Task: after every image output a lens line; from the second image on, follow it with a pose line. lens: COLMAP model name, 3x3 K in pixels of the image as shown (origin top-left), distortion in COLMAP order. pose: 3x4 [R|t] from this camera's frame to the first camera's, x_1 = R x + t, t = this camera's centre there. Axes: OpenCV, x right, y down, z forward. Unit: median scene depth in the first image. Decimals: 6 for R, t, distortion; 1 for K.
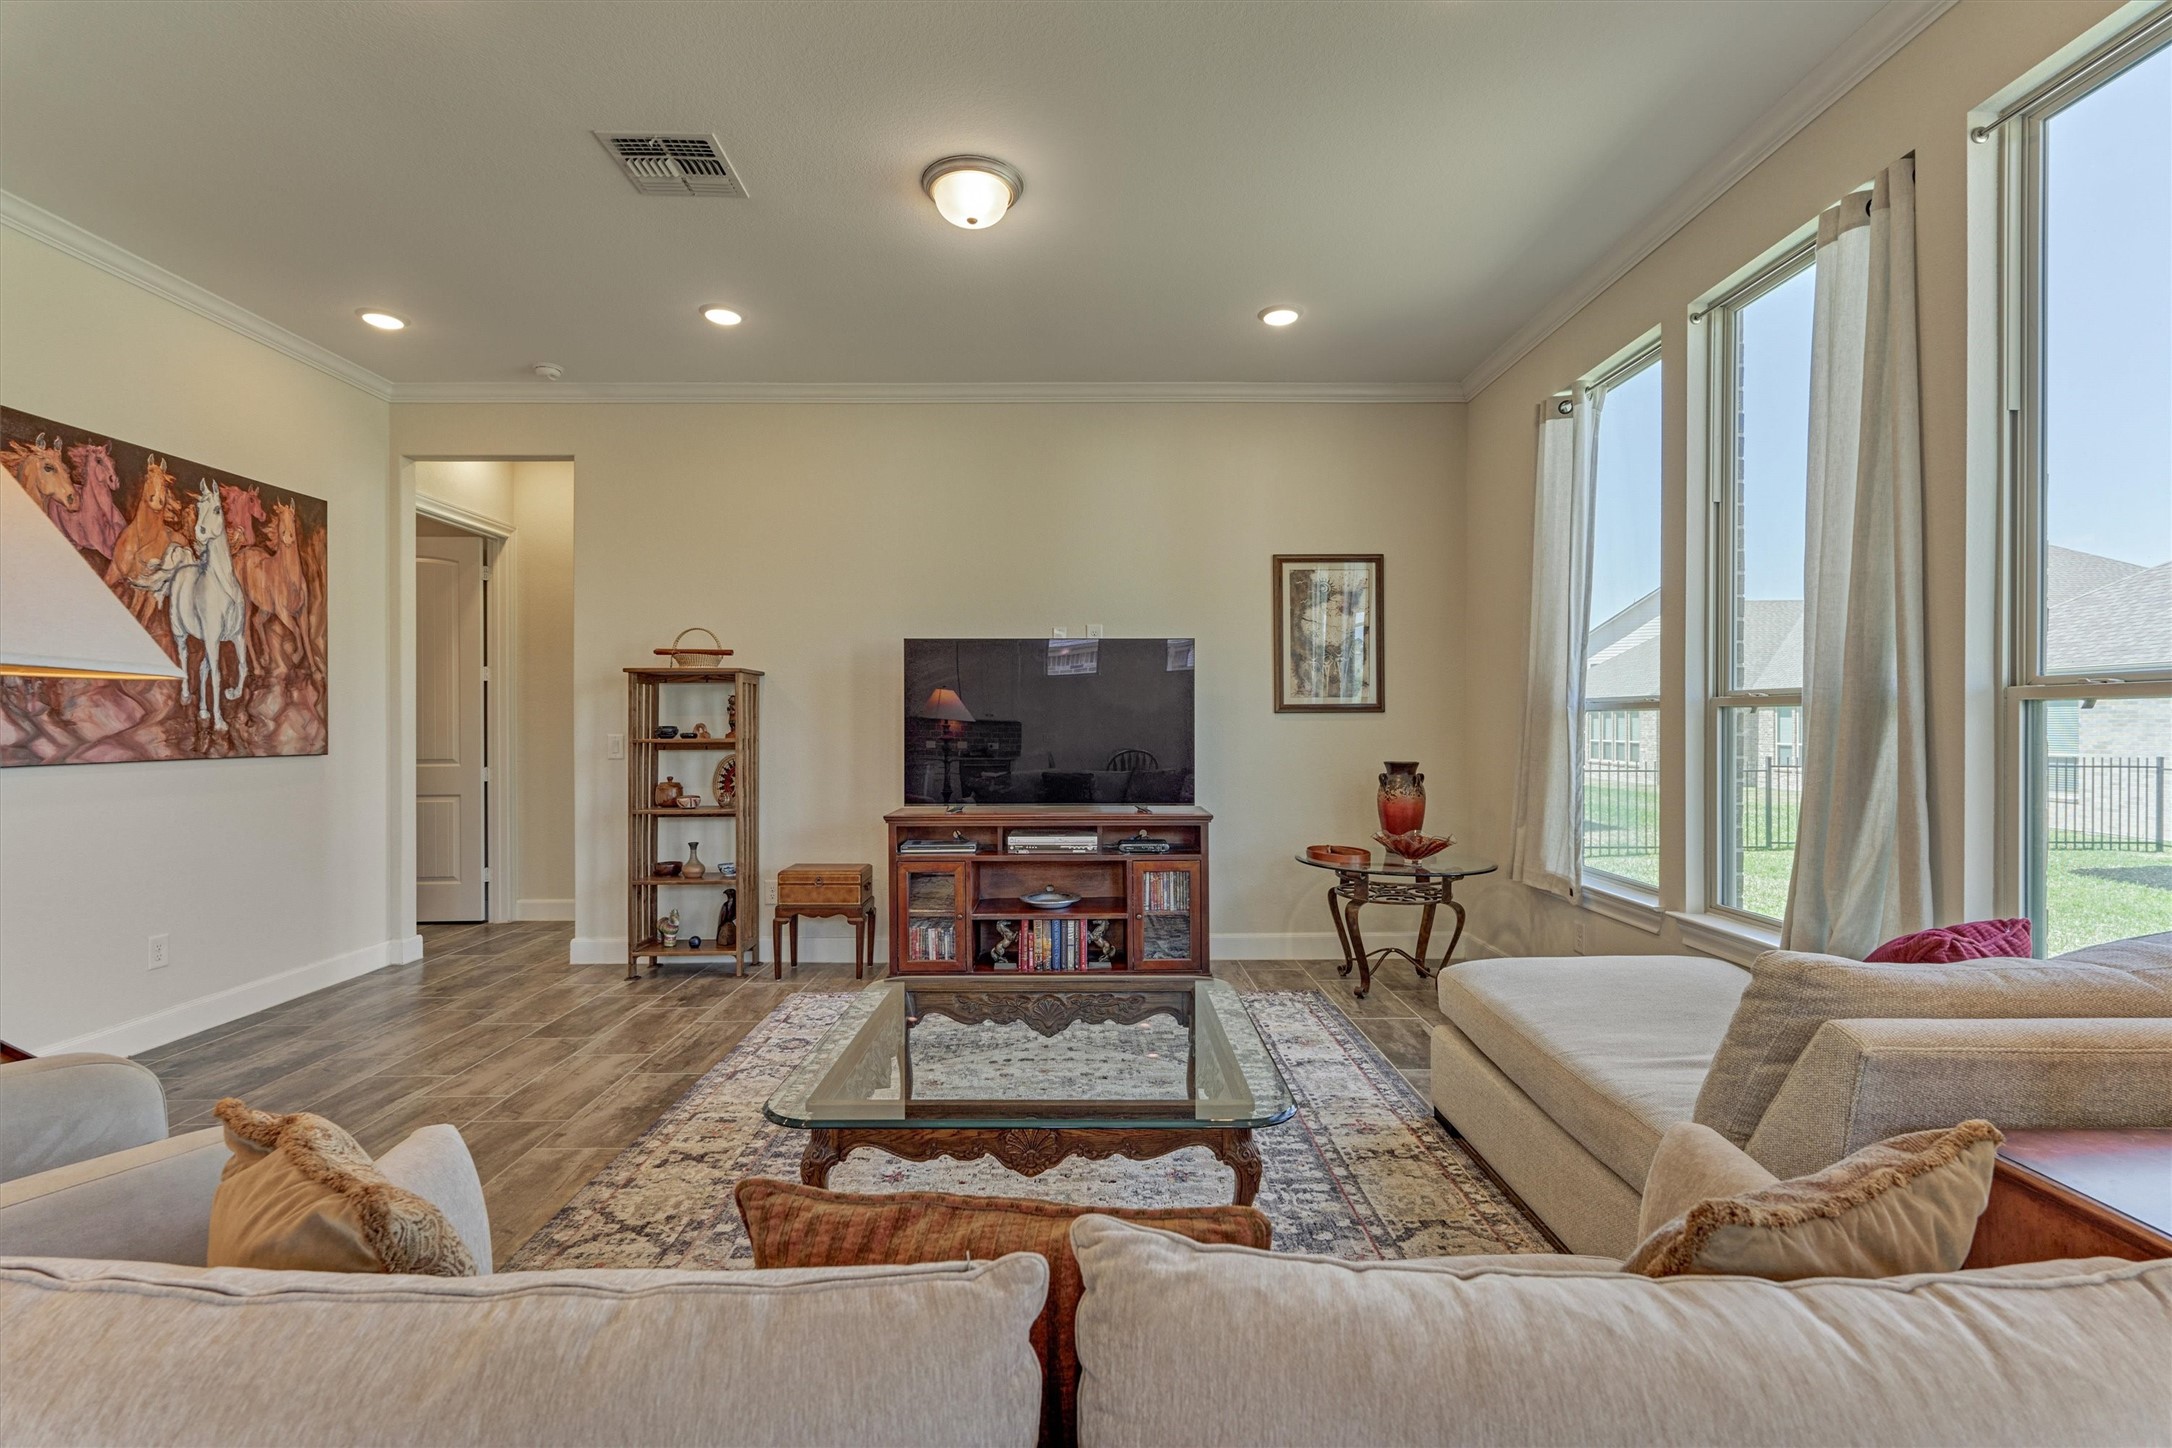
lens RADIAL K [[958.0, 0, 1084.6], [0, 958.0, 726.8], [0, 0, 1]] dist [-0.003145, -0.000283]
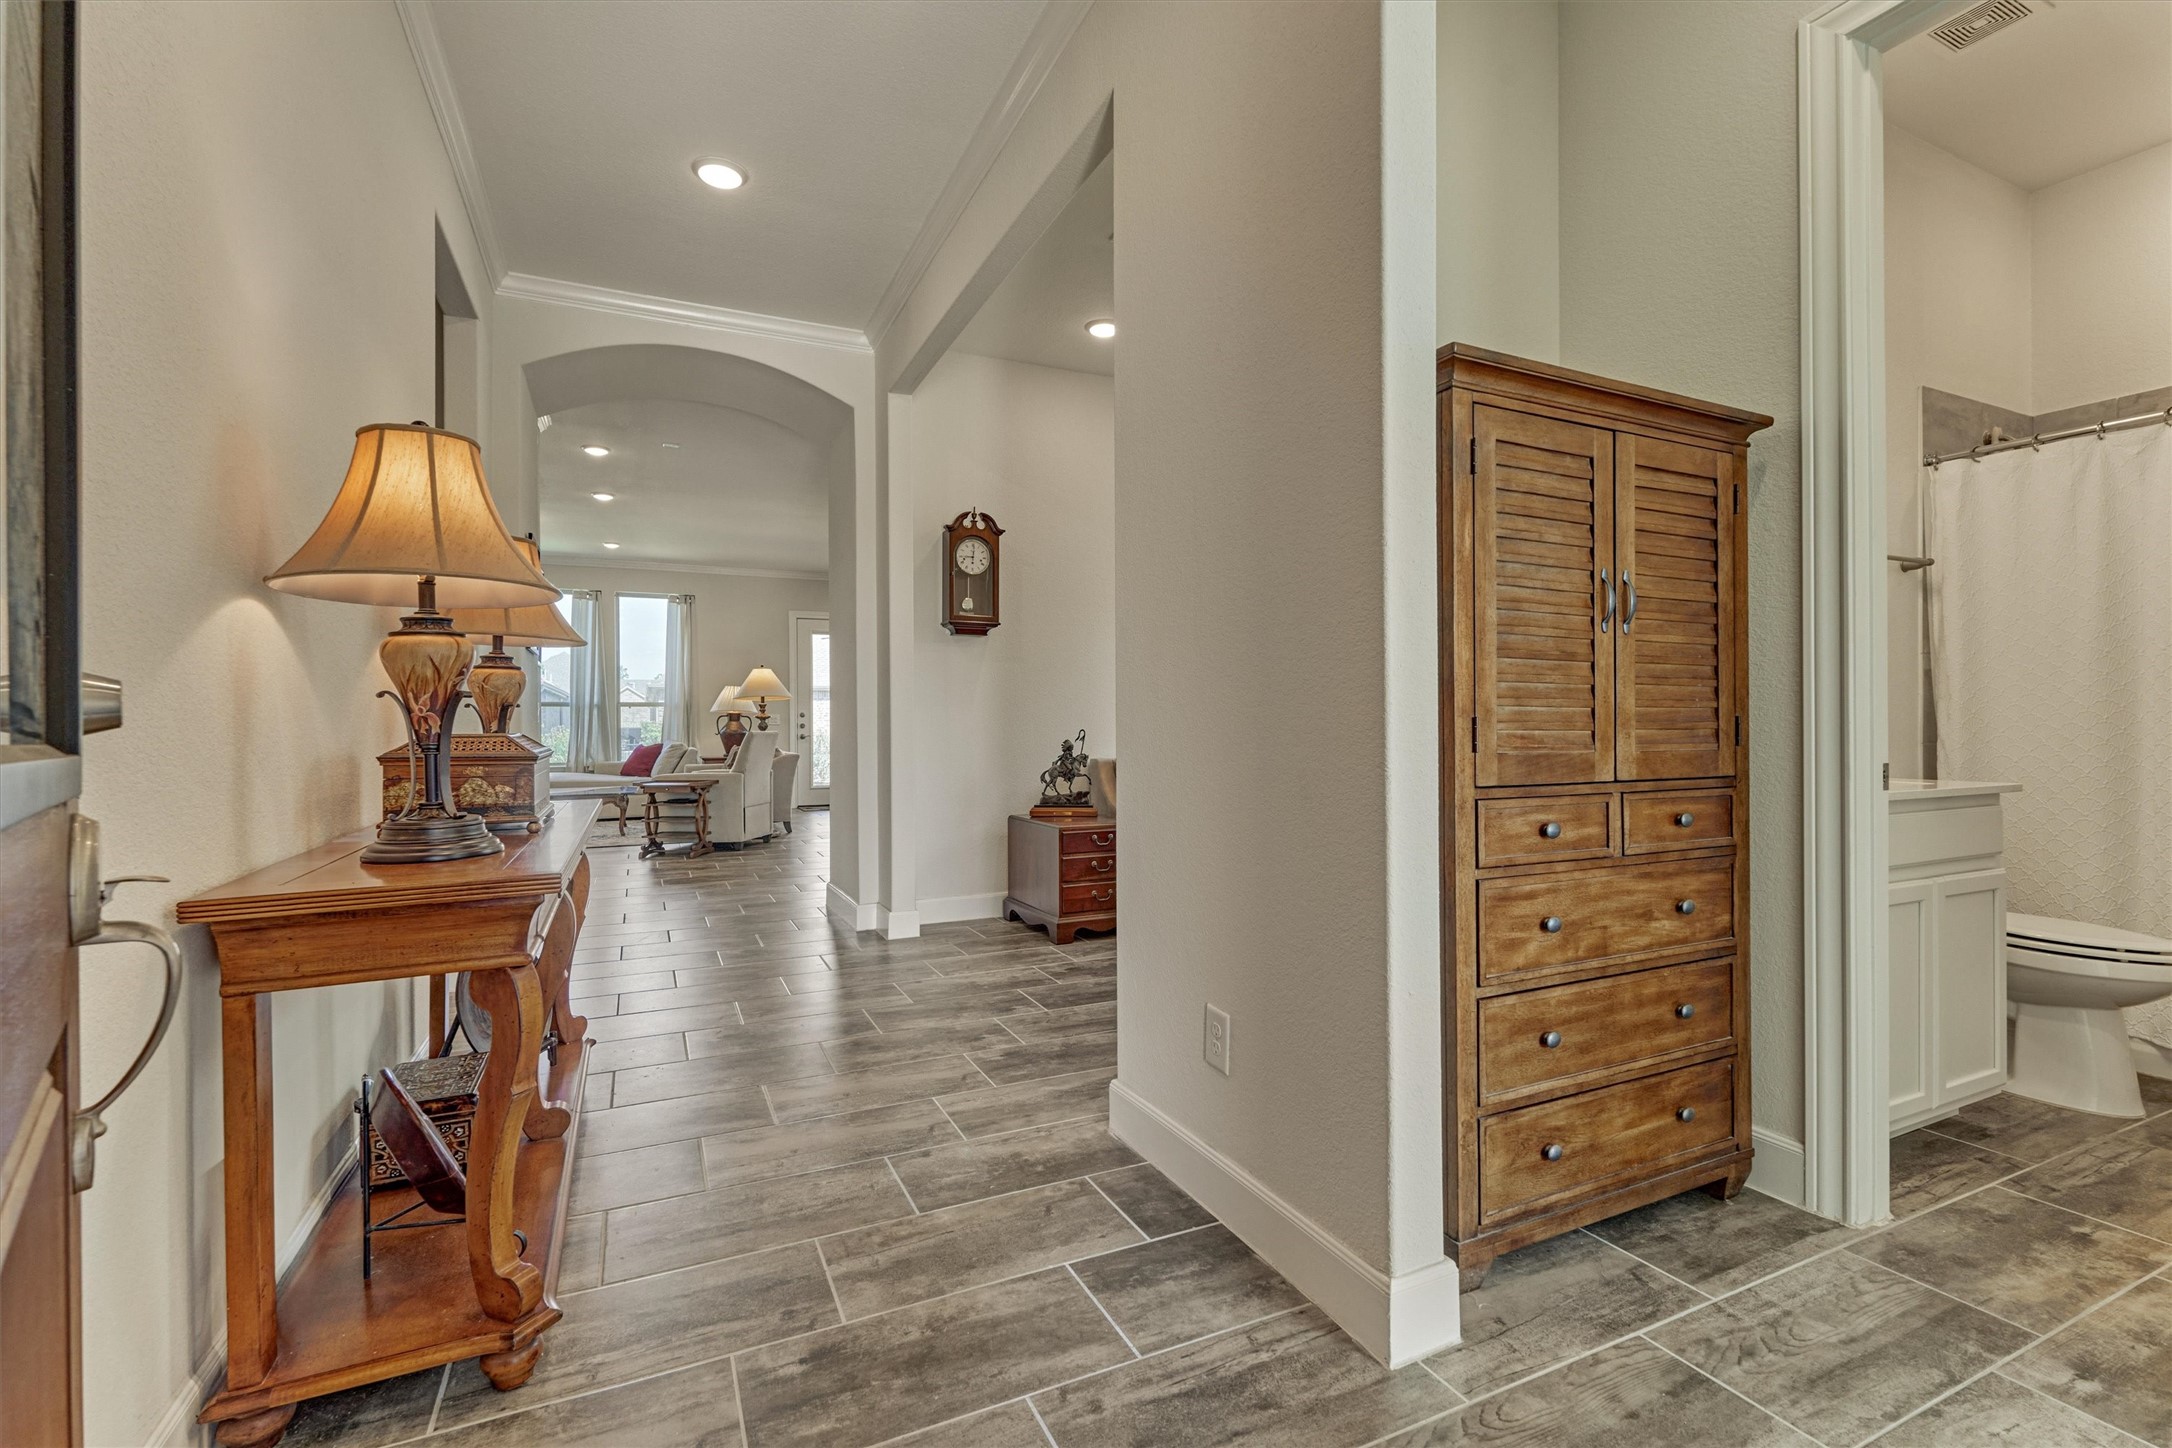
lens RADIAL K [[958.0, 0, 1087.9], [0, 958.0, 722.8], [0, 0, 1]] dist [-0.003145, -0.000283]
pose [[-0.407813, 0.005608, 0.913048, -2.274298], [0.012842, 0.999917, -0.000406, 0.045476], [-0.912975, 0.011560, -0.407851, 0.371946]]
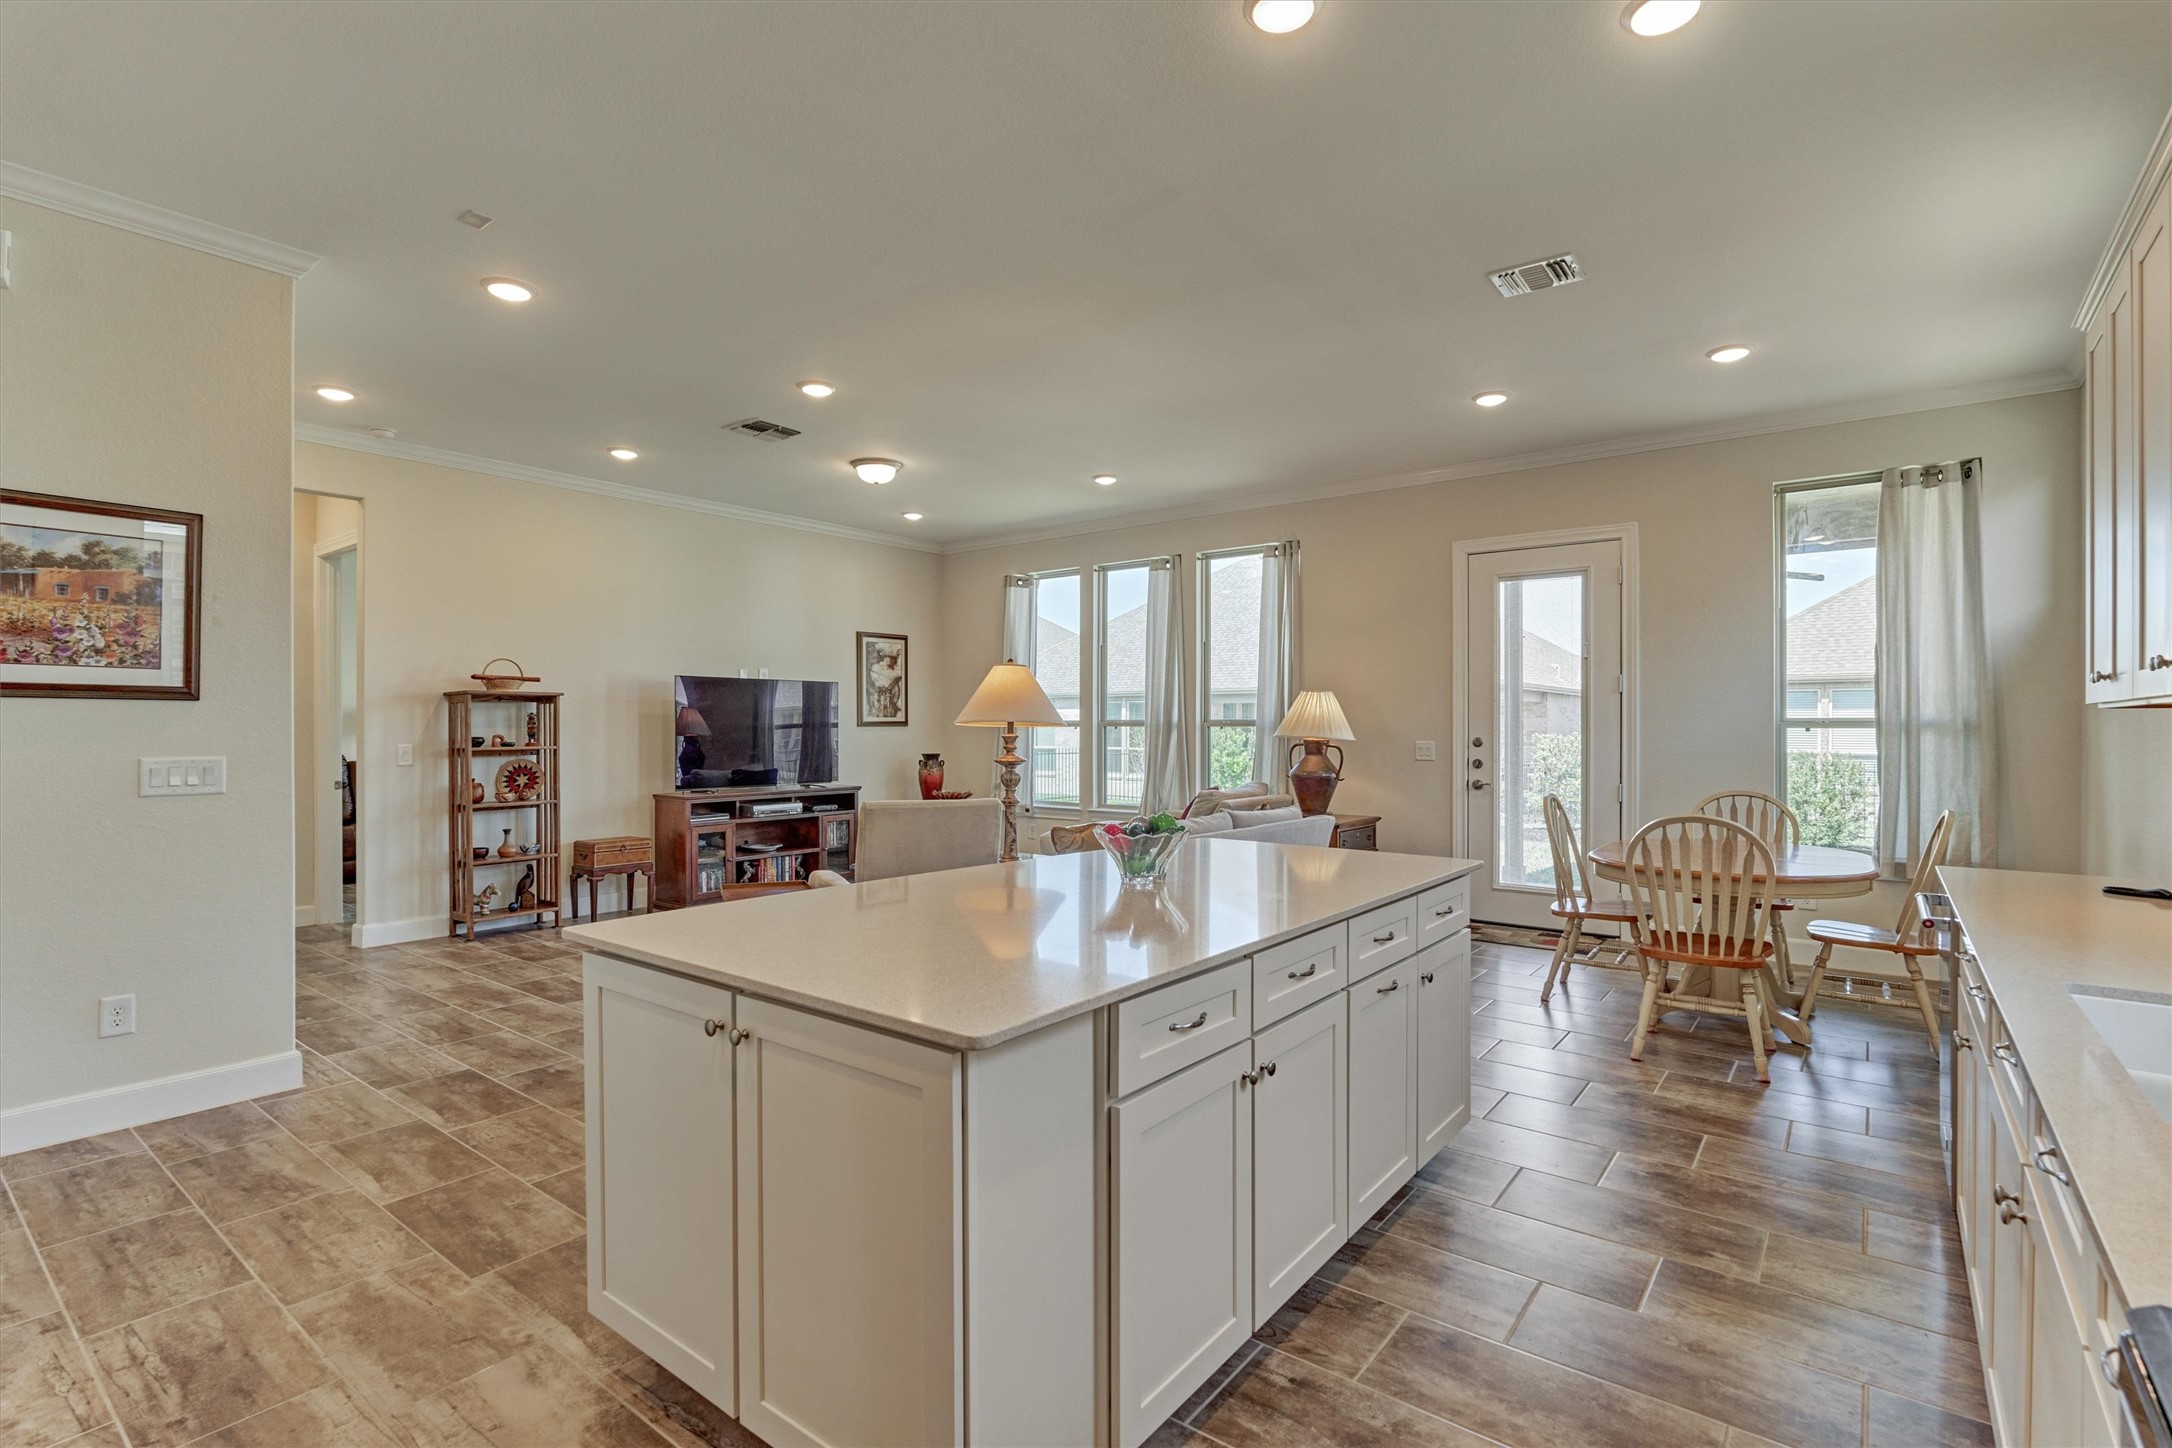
lens RADIAL K [[1027.1, 0, 1082.4], [0, 1027.1, 717.5], [0, 0, 1]] dist [0.010608, -0.004192]
pose [[0.628524, 0.007121, 0.777758, -1.019531], [0.003070, 0.999928, -0.011636, -0.008155], [-0.777784, 0.009701, 0.628456, -0.456396]]
